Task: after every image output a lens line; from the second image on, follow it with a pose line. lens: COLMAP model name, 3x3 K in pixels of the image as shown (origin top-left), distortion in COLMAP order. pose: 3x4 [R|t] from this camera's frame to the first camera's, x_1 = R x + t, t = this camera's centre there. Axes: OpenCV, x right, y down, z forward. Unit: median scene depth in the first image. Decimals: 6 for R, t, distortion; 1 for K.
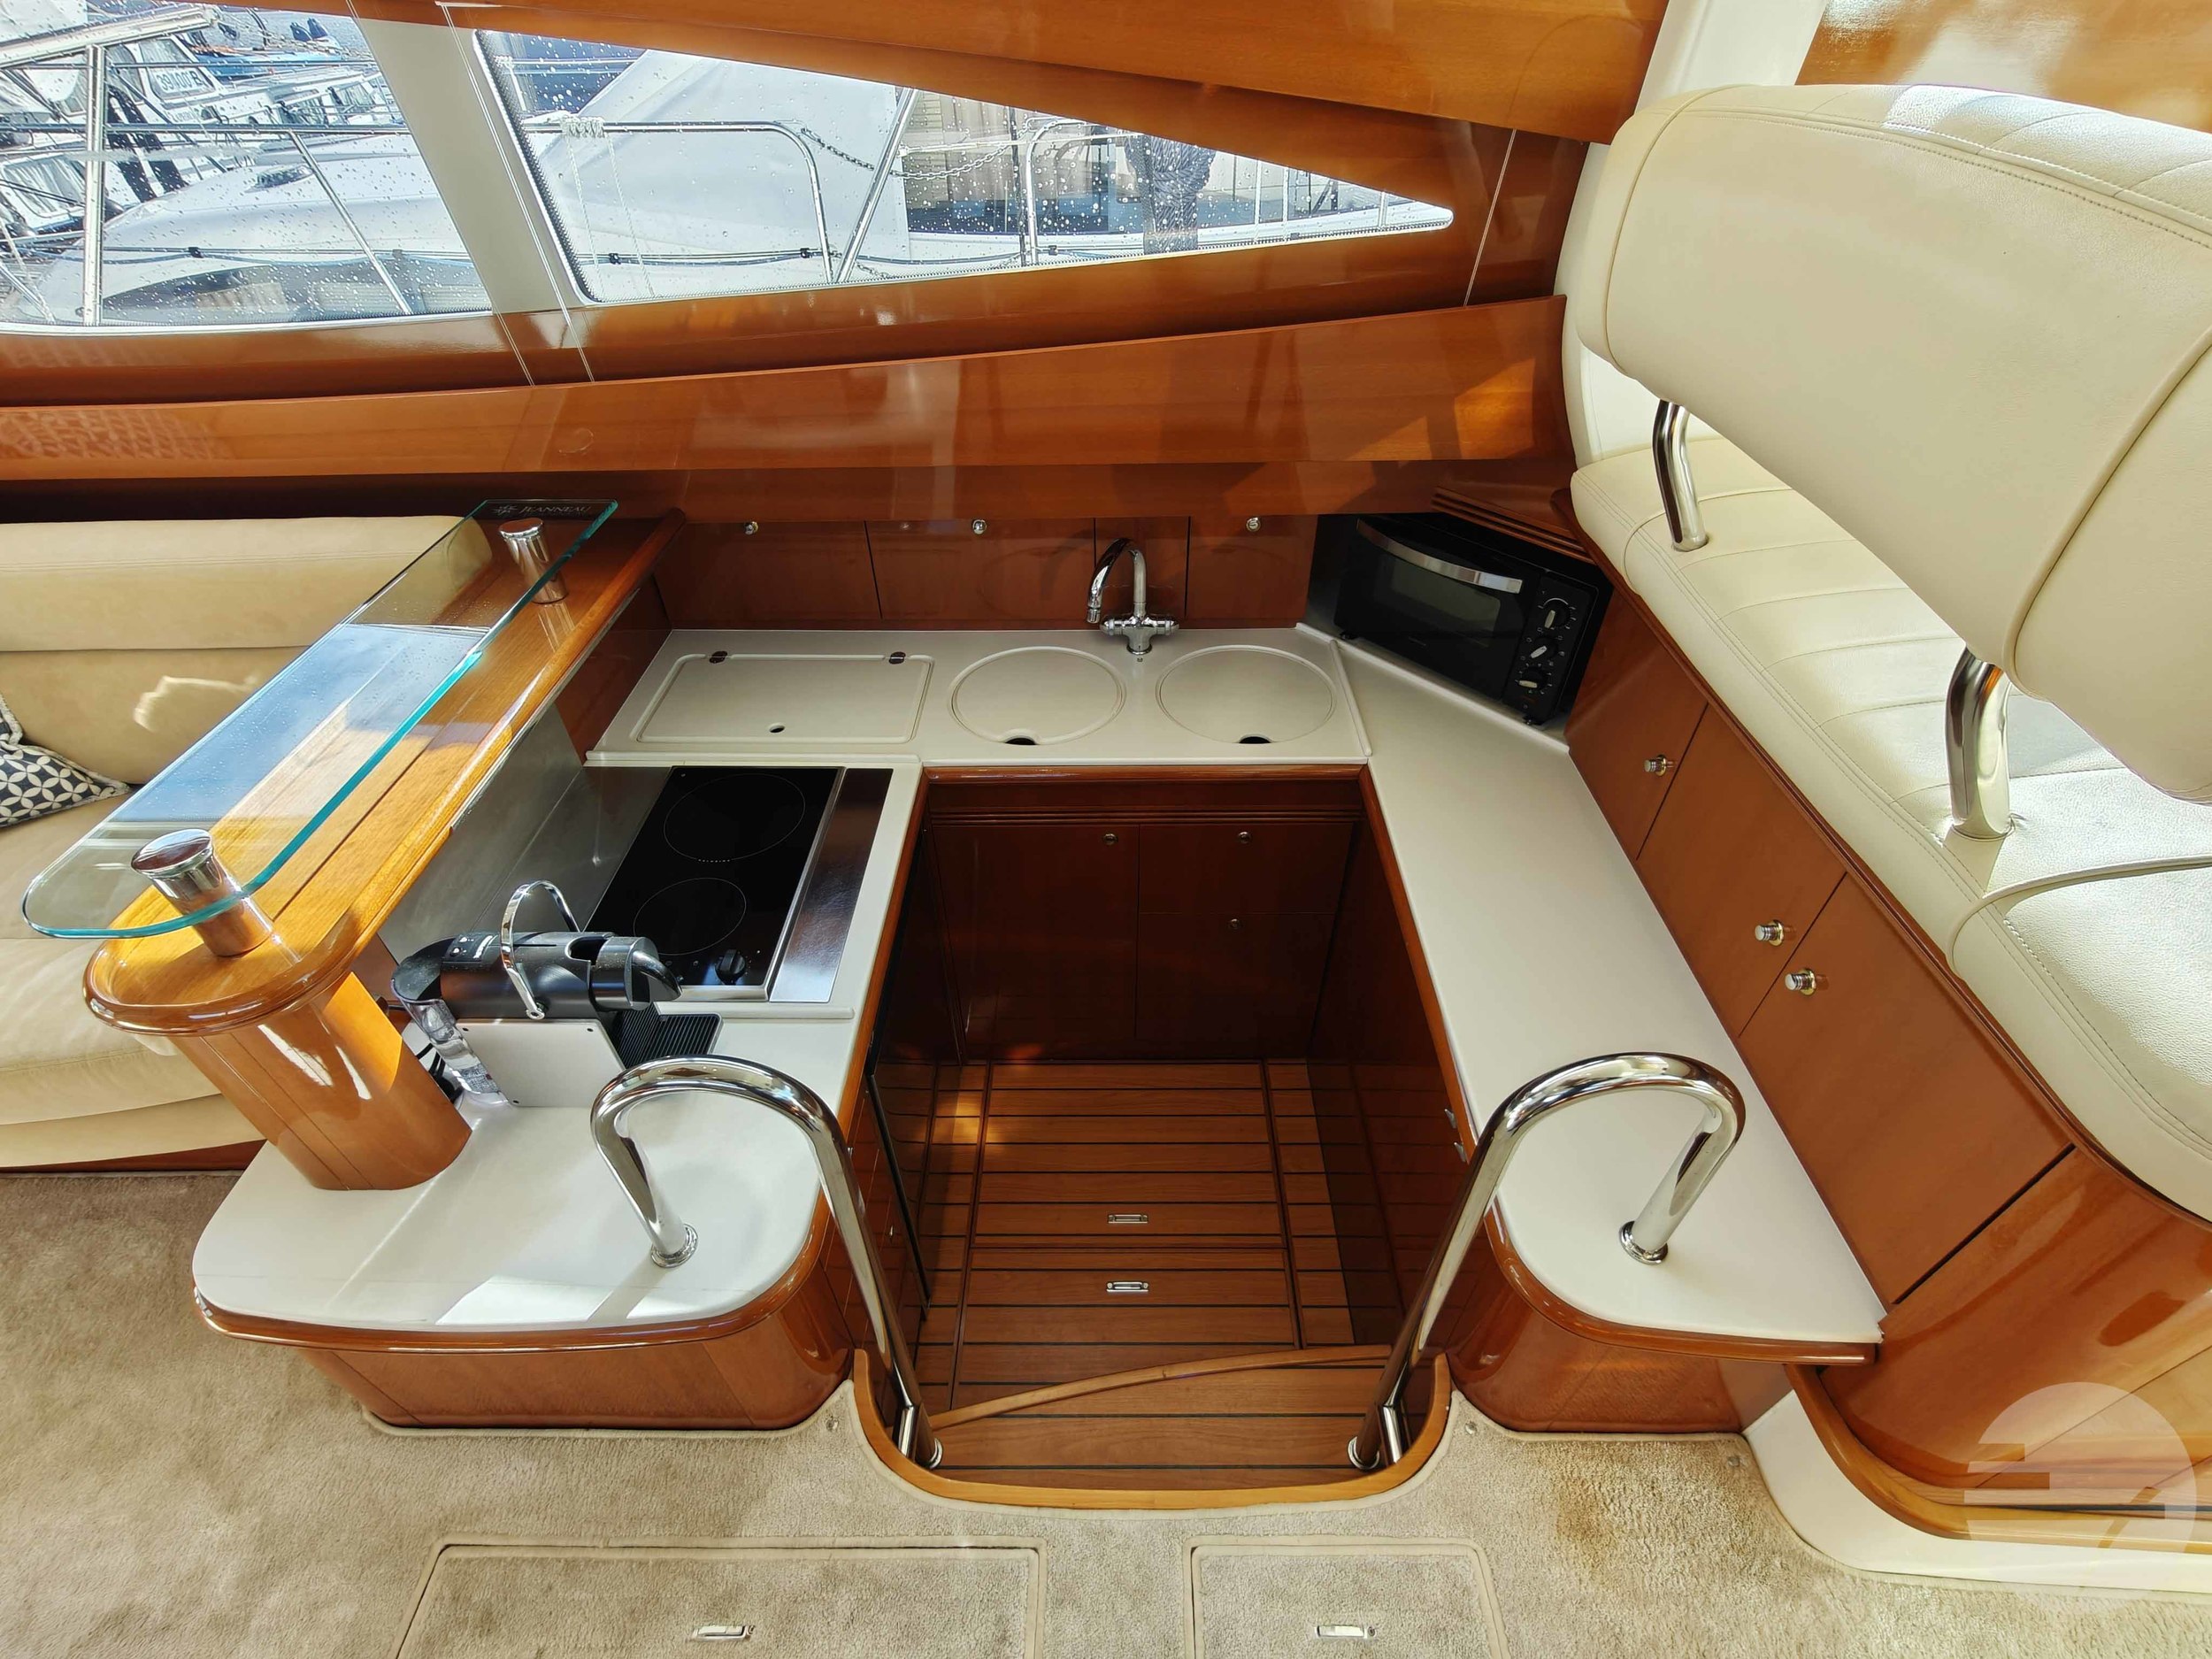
lens RADIAL K [[998.0, 0, 1100.0], [0, 998.0, 810.4], [0, 0, 1]] dist [-0.016174, 0.000309]
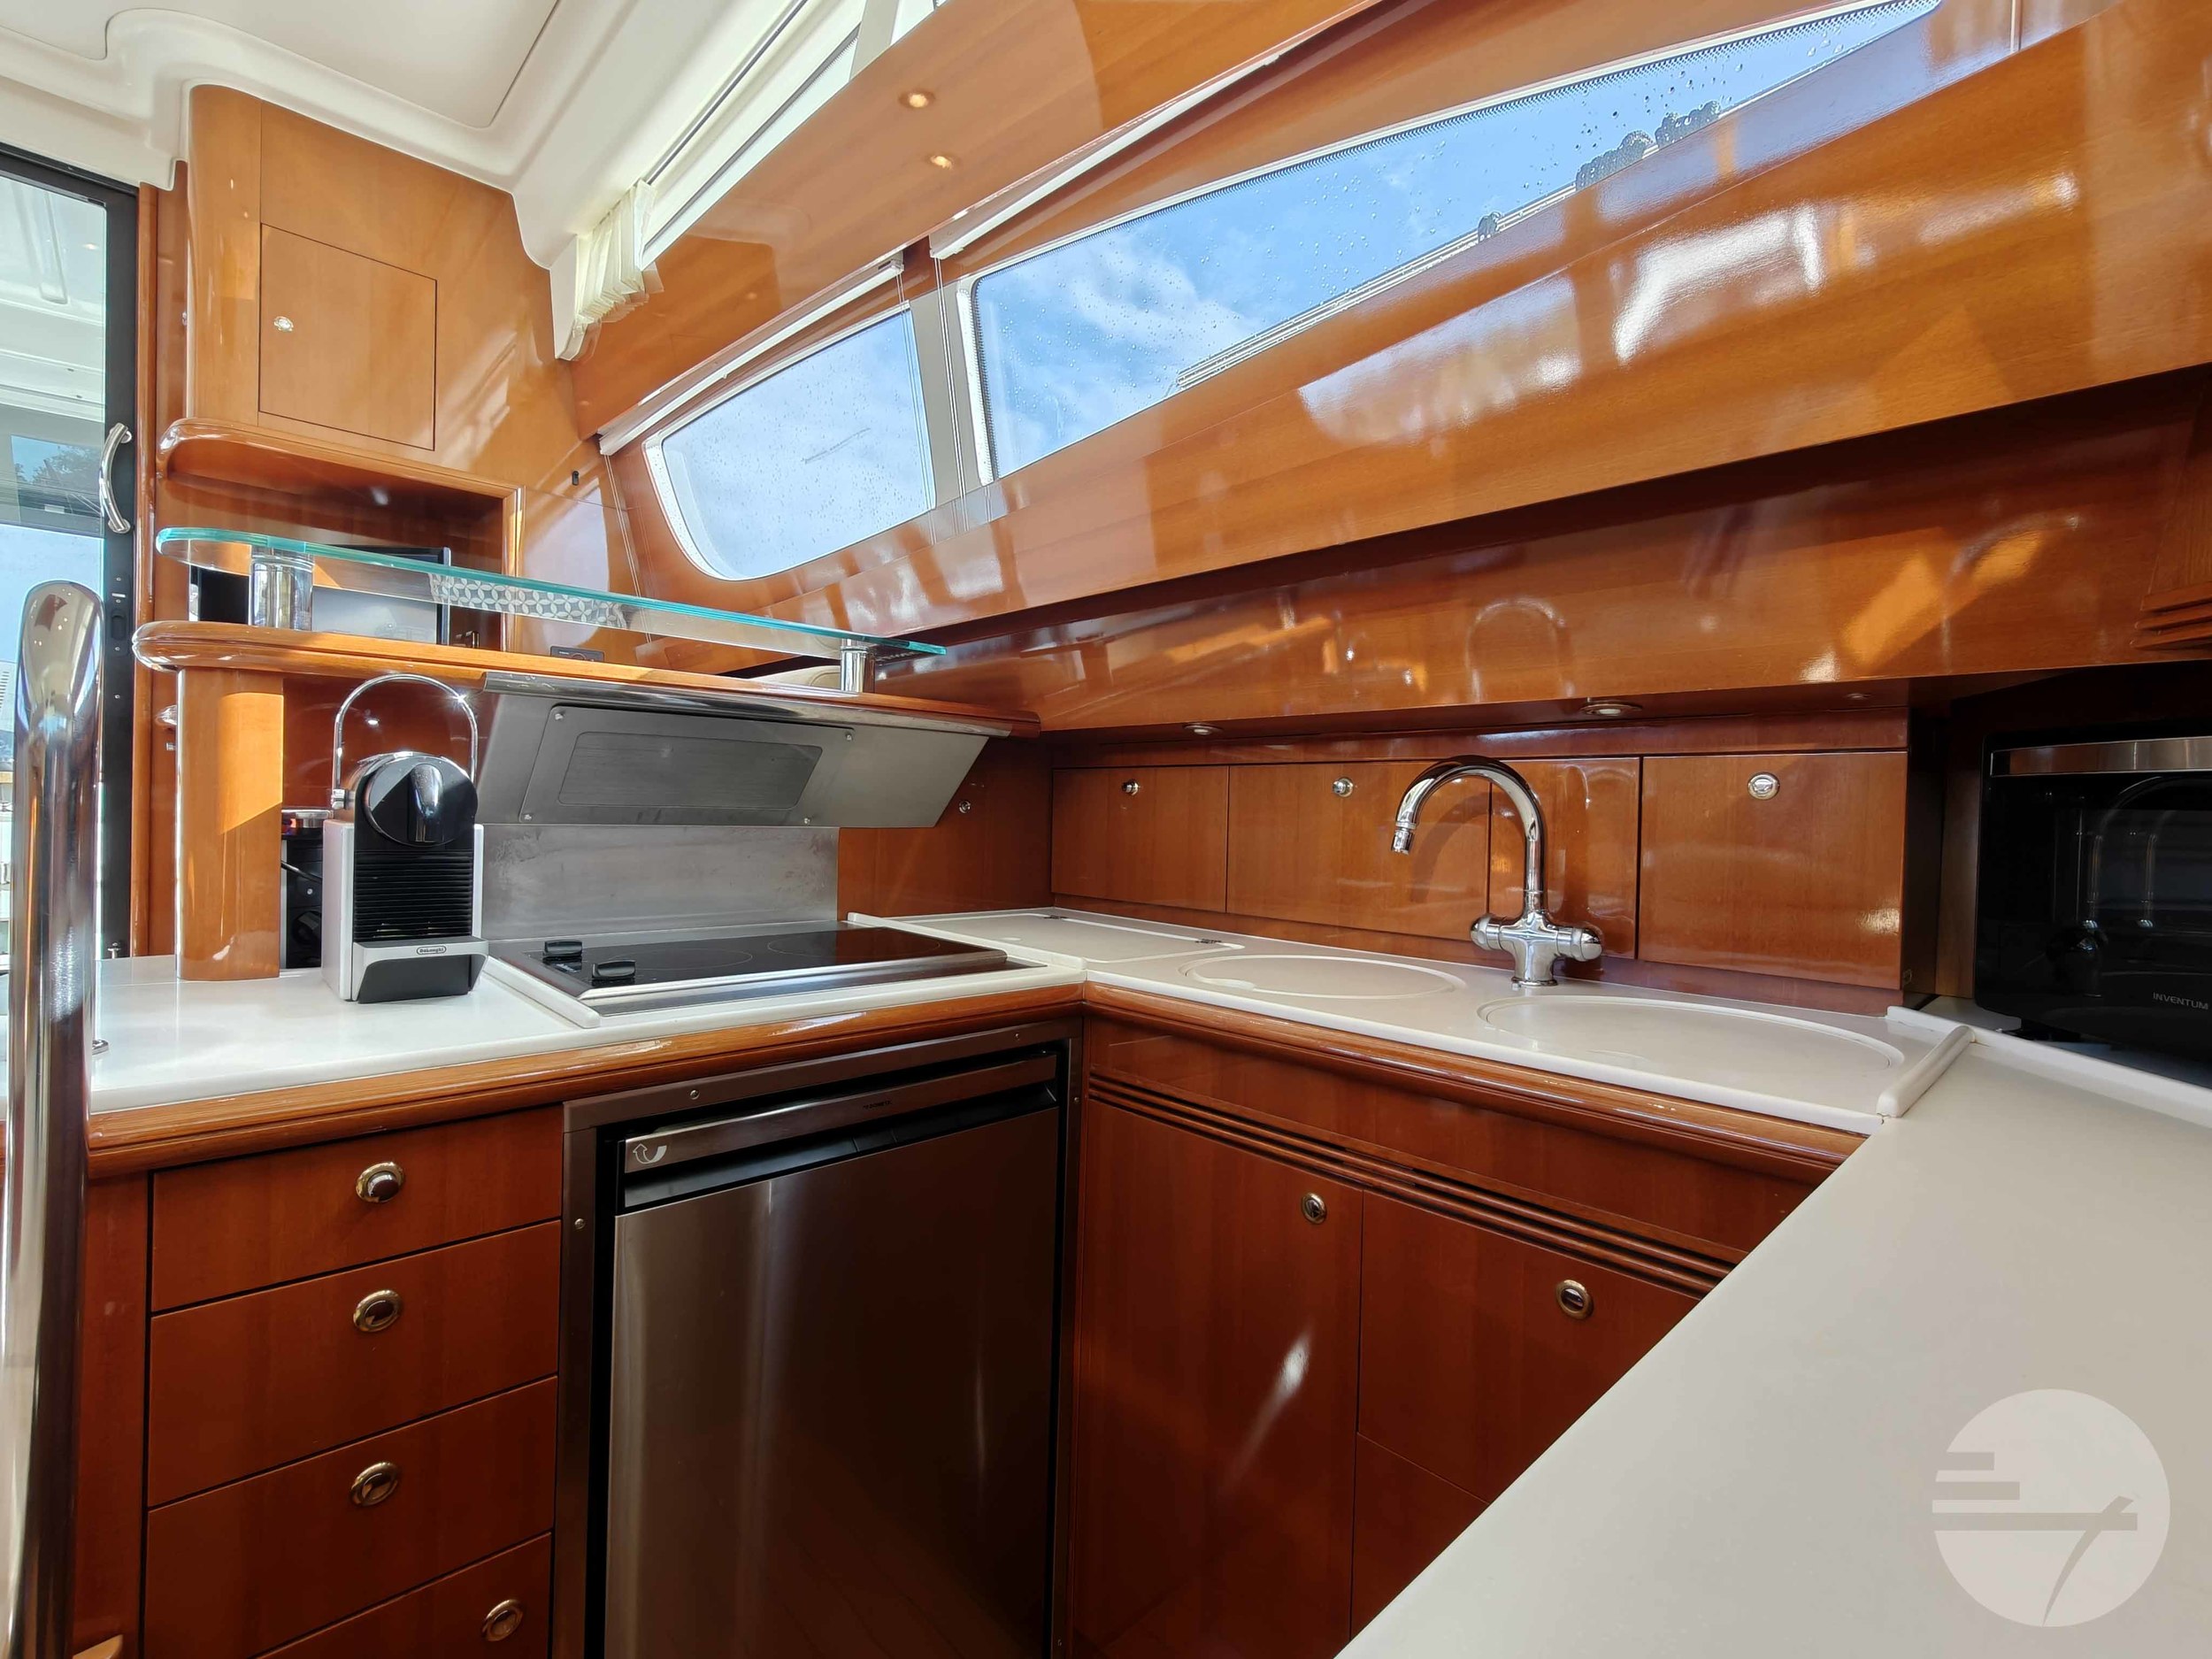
lens RADIAL K [[1001.5, 0, 1114.8], [0, 1001.5, 827.1], [0, 0, 1]] dist [0.000652, -0.000148]
pose [[0.699094, 0.037246, -0.714059, 0.381973], [-0.482551, 0.761512, -0.432717, 0.192208], [0.527648, 0.647080, 0.550341, 0.640560]]
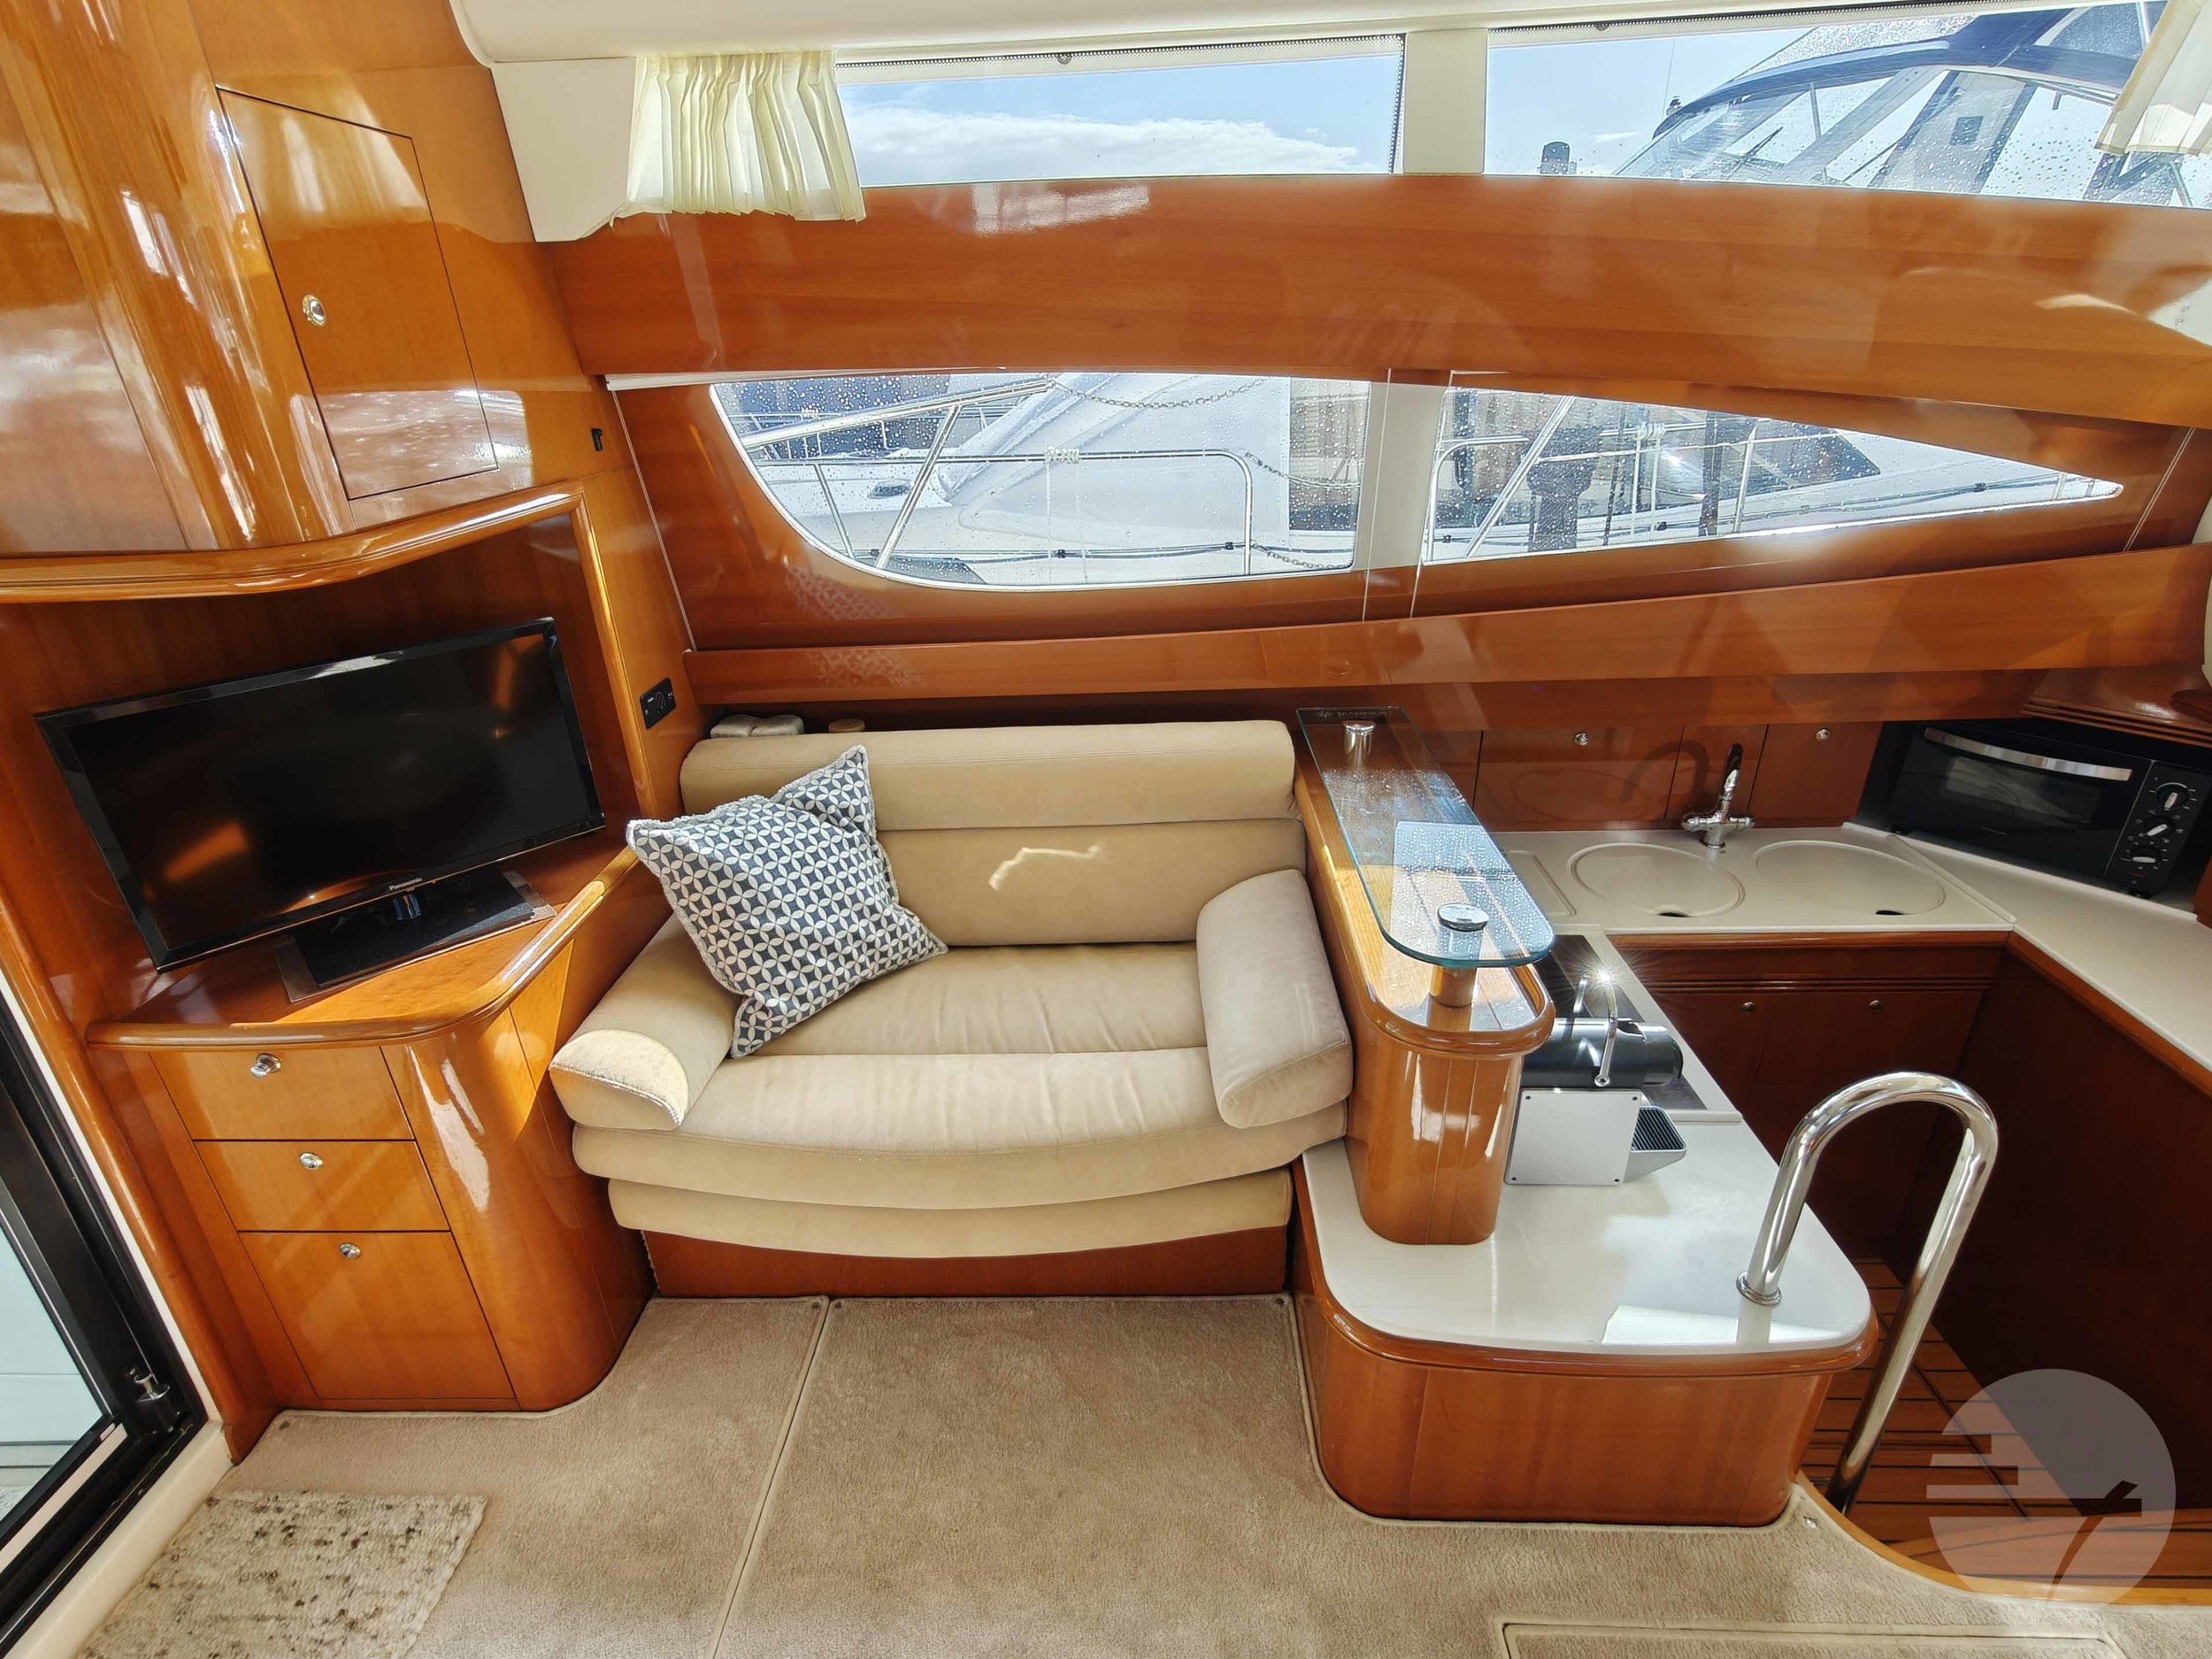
lens RADIAL K [[1037.0, 0, 1113.4], [0, 1037.0, 831.2], [0, 0, 1]] dist [0.006710, 0.000254]
pose [[0.999253, -0.008160, -0.037782, -0.792683], [-0.001830, 0.966383, -0.257099, 0.169918], [0.038610, 0.256976, 0.965646, -0.224369]]
